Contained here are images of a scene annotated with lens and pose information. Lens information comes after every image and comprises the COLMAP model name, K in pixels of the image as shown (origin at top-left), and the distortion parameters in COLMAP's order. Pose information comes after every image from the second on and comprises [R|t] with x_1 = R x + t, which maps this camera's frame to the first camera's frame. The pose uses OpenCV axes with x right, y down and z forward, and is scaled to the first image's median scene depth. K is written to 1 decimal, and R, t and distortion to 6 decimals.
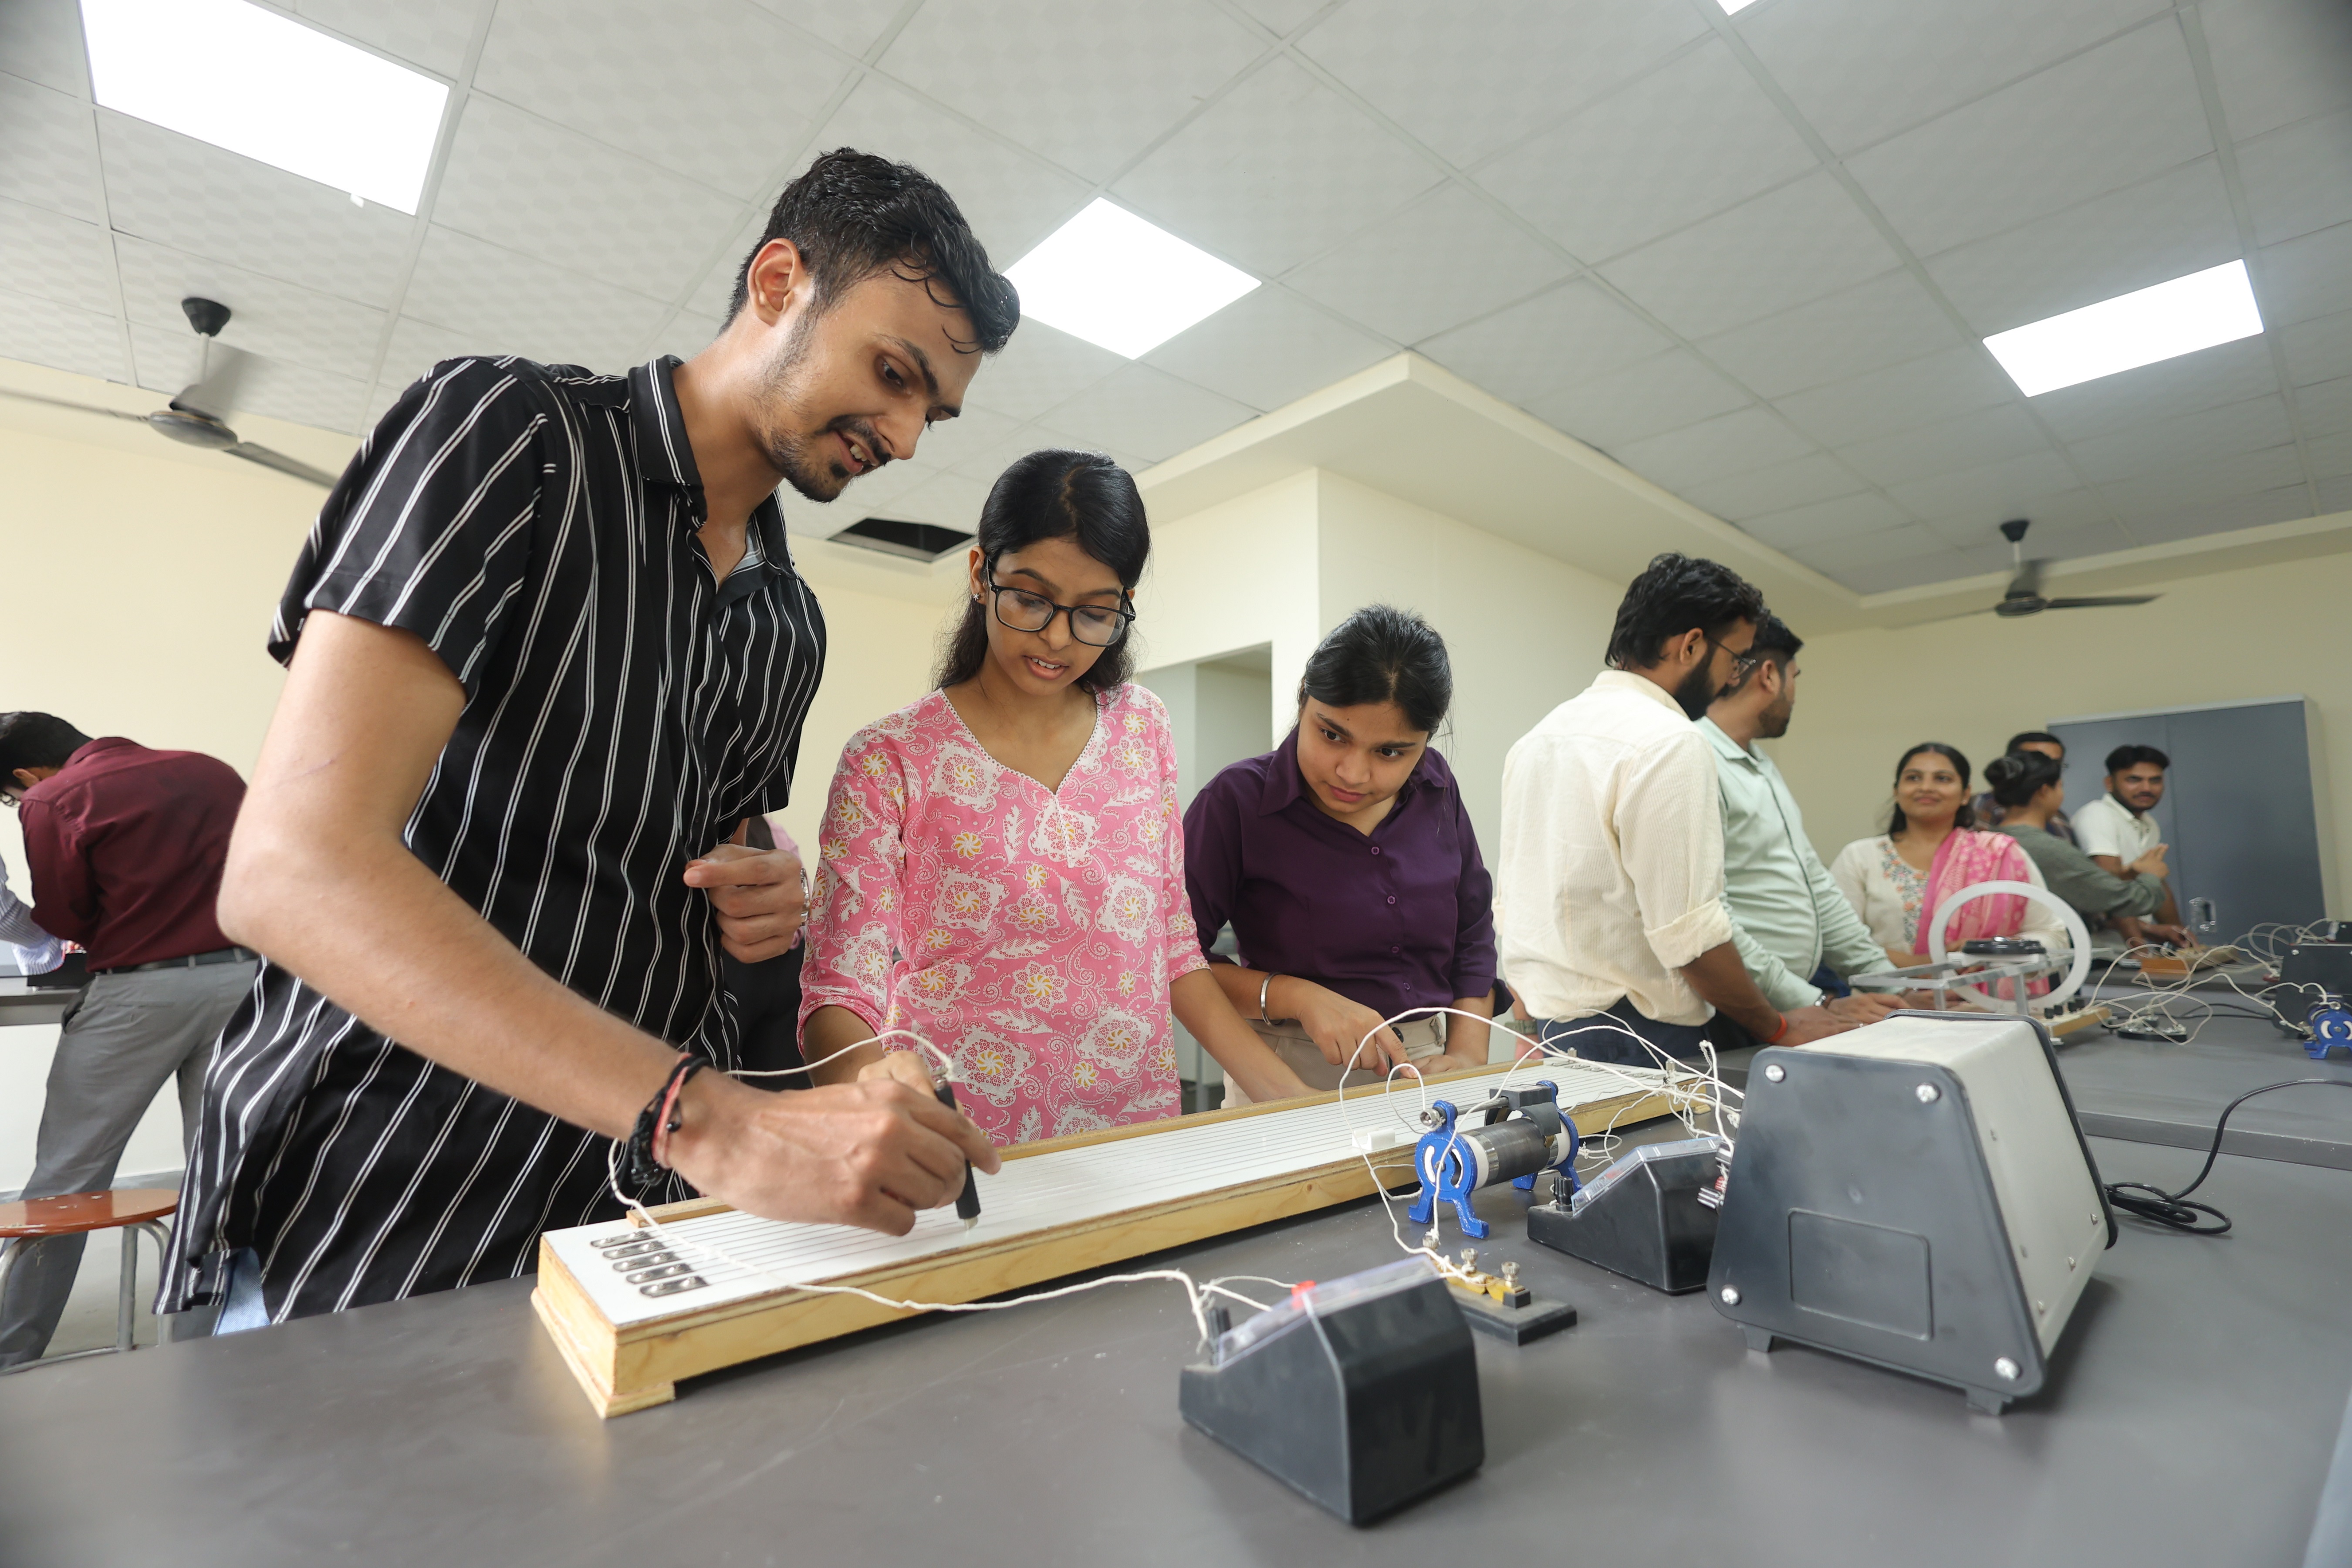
lens RADIAL K [[1090.4, 0, 1176.0], [0, 1090.4, 784.0], [0, 0, 1]] dist [-0.003128, -0.000957]
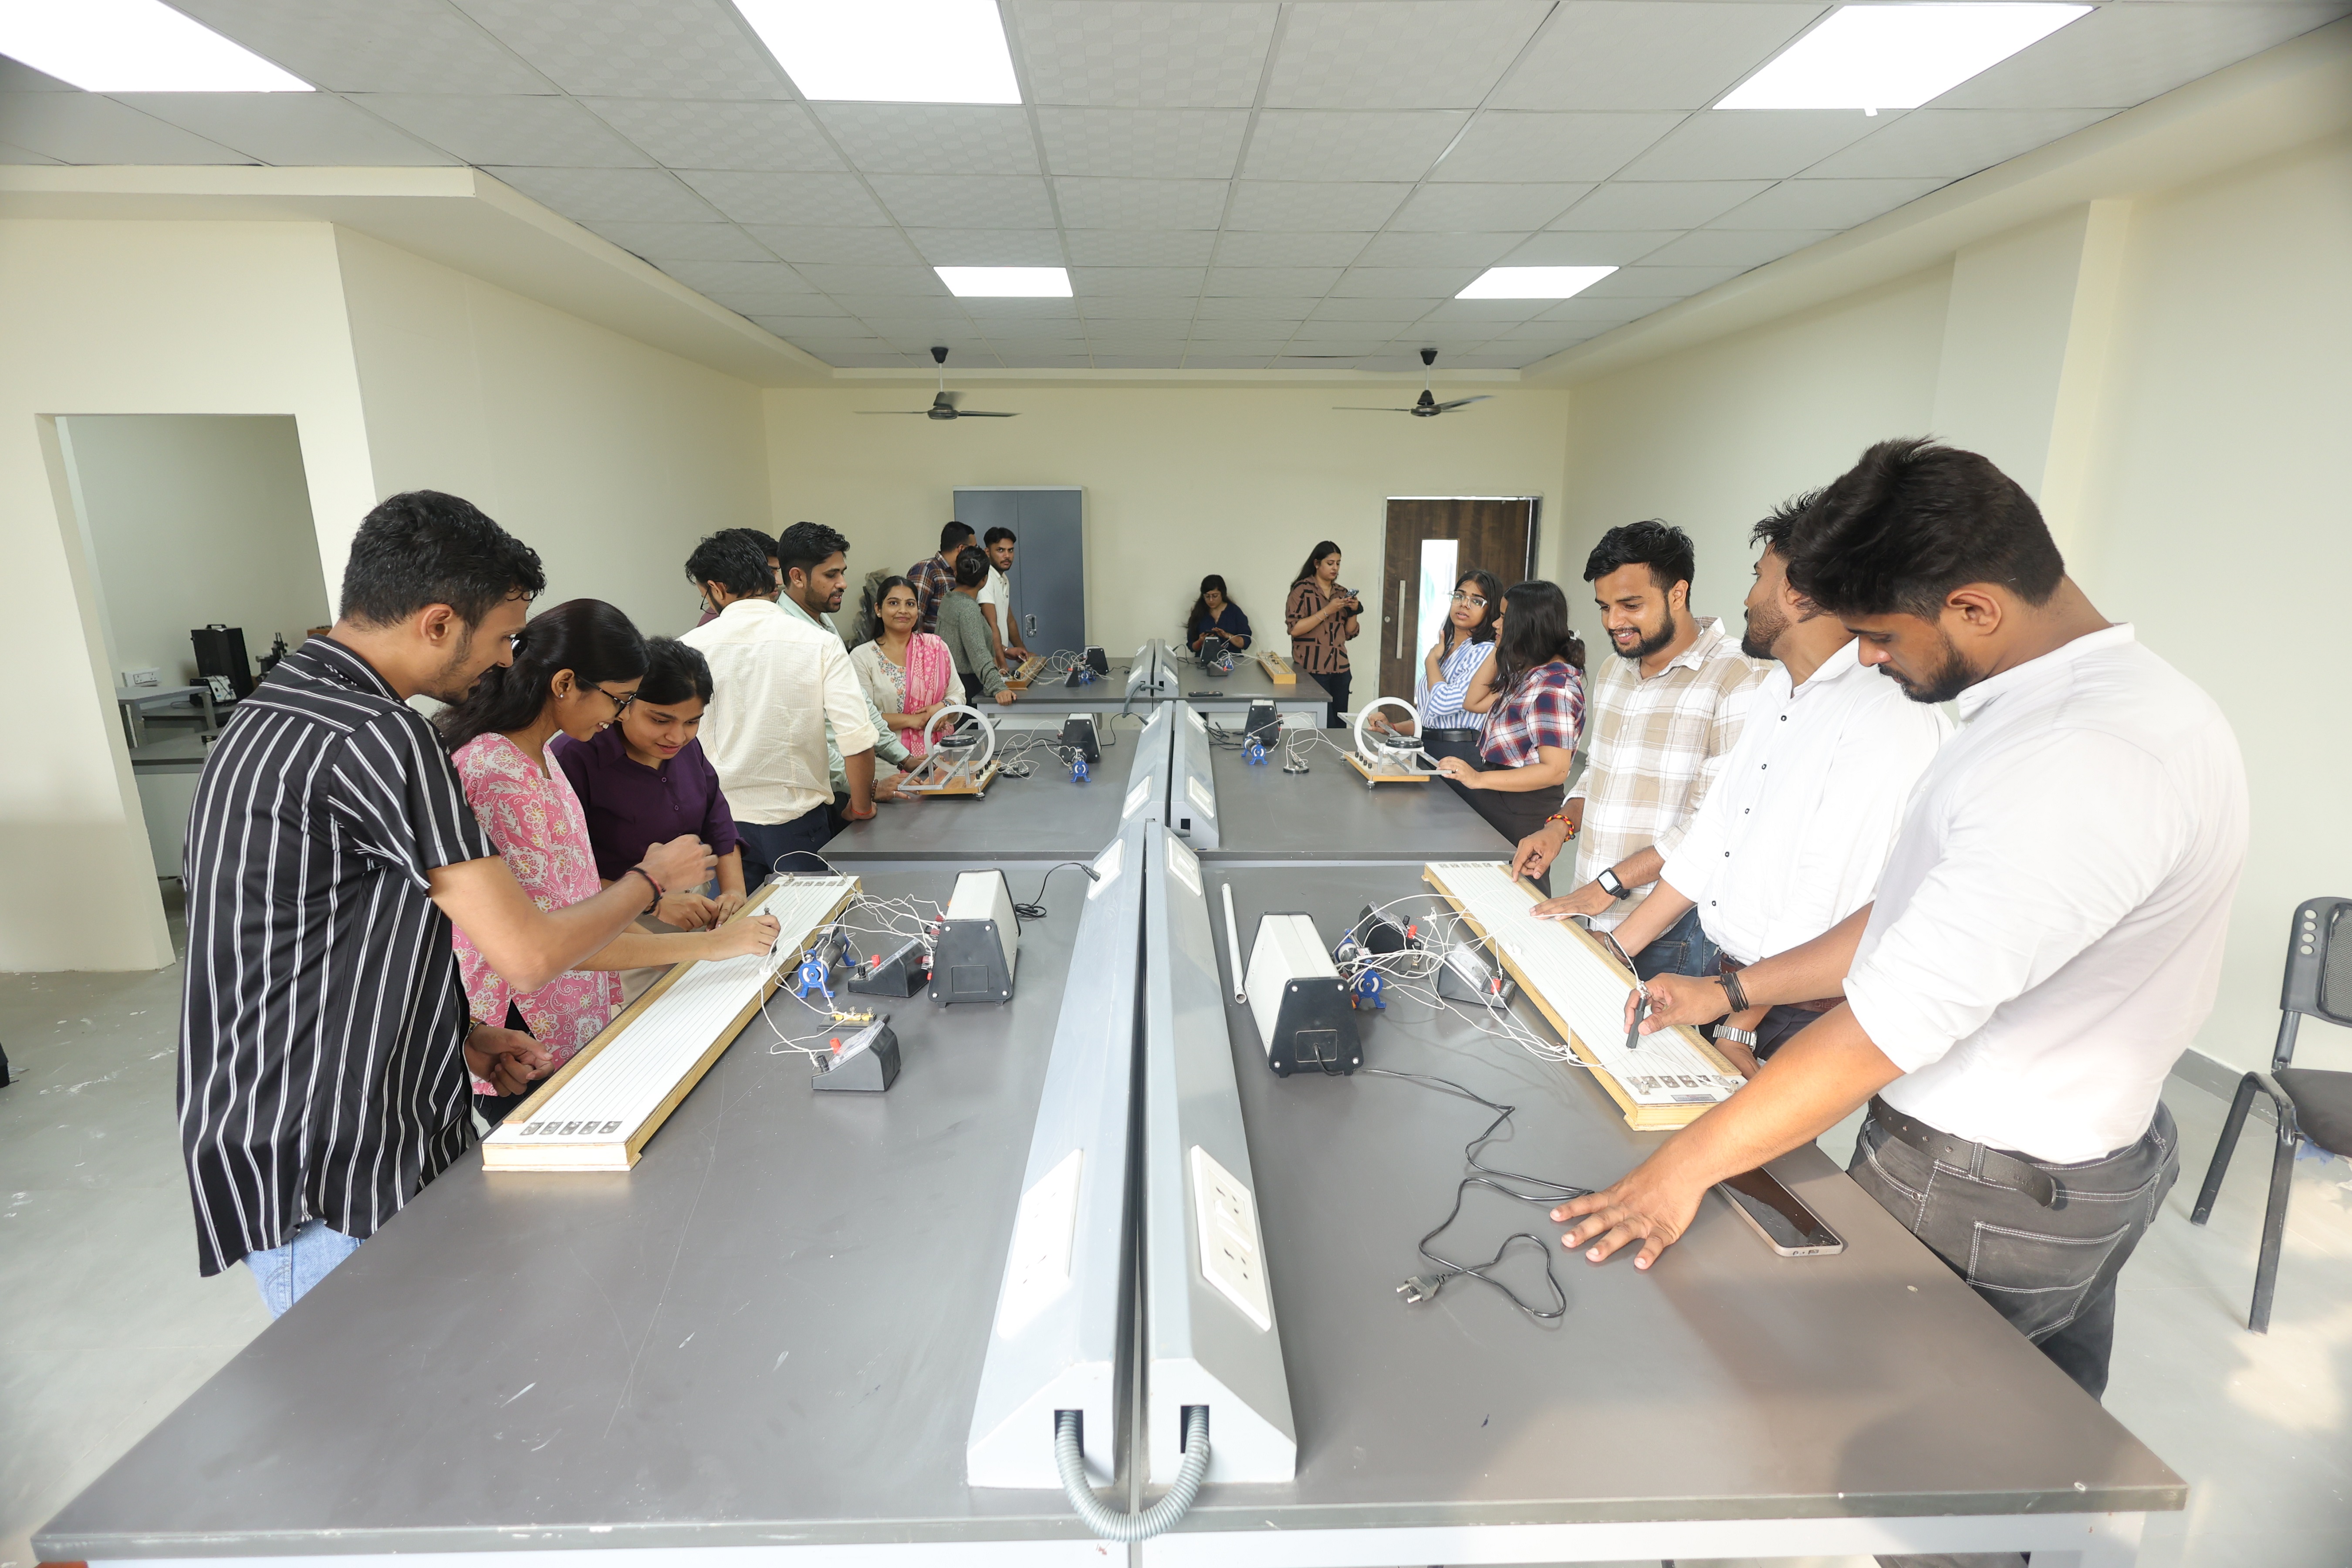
lens RADIAL K [[1090.4, 0, 1176.0], [0, 1090.4, 784.0], [0, 0, 1]] dist [-0.003128, -0.000957]
pose [[0.631513, -0.182043, 0.753692, -0.355759], [-0.072445, 0.953942, 0.291112, -0.292753], [-0.771973, -0.238443, 0.589239, -0.340291]]
